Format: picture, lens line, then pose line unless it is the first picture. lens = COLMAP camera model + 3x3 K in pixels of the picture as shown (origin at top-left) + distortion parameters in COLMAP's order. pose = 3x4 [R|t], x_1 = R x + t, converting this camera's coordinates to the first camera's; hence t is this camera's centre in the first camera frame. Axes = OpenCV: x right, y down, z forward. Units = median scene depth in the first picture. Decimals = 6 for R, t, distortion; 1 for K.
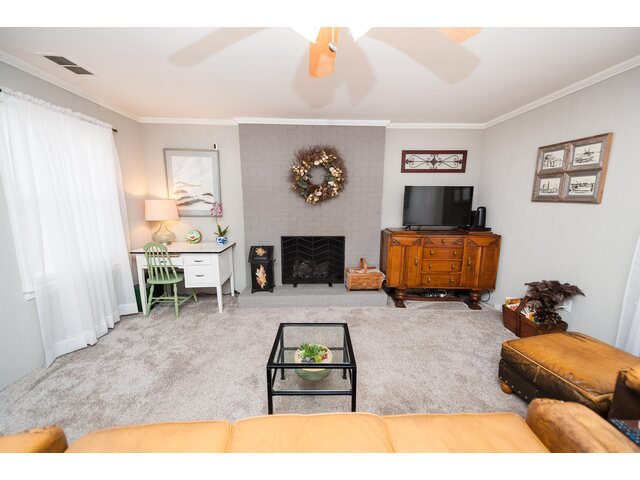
lens RADIAL K [[255.8, 0, 320.0], [0, 255.8, 240.0], [0, 0, 1]] dist [0.006527, -0.000421]
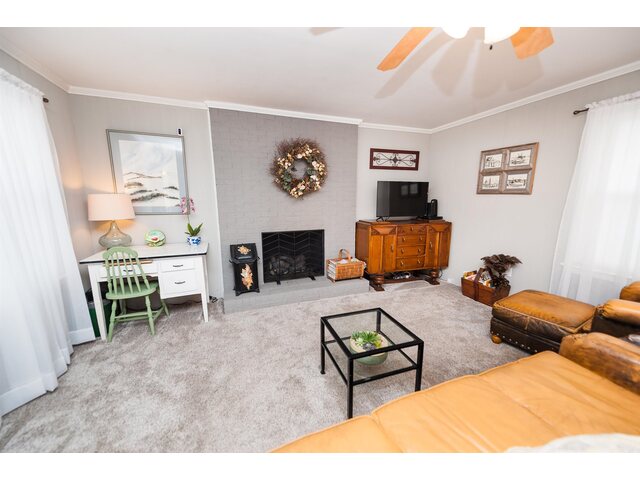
lens RADIAL K [[251.5, 0, 320.0], [0, 251.5, 240.0], [0, 0, 1]] dist [0.007261, -0.000958]
pose [[0.948041, -0.060490, 0.312344, -0.264345], [0.056231, 0.998161, 0.022635, 0.004103], [-0.313139, -0.003895, 0.949699, 0.050964]]
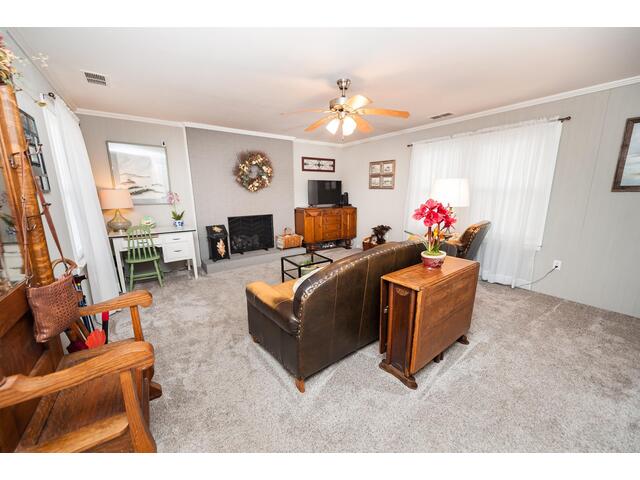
lens RADIAL K [[251.6, 0, 323.1], [0, 251.6, 241.9], [0, 0, 1]] dist [-0.000088, -0.000309]
pose [[0.824719, -0.121916, 0.552245, -0.524867], [0.097438, 0.992516, 0.073600, 0.070403], [-0.557086, -0.006890, 0.830427, -0.377735]]
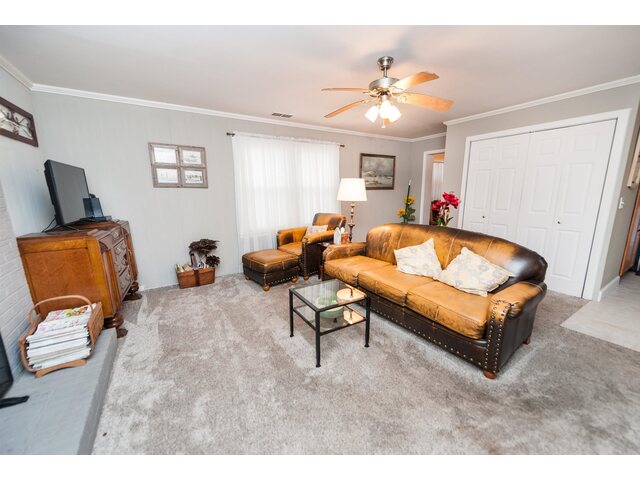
lens RADIAL K [[251.6, 0, 323.1], [0, 251.6, 241.9], [0, 0, 1]] dist [-0.000088, -0.000309]
pose [[-0.519630, -0.165552, 0.838199, -0.533534], [0.141873, 0.950709, 0.275726, -0.100738], [-0.842530, 0.262193, -0.470529, 0.810008]]
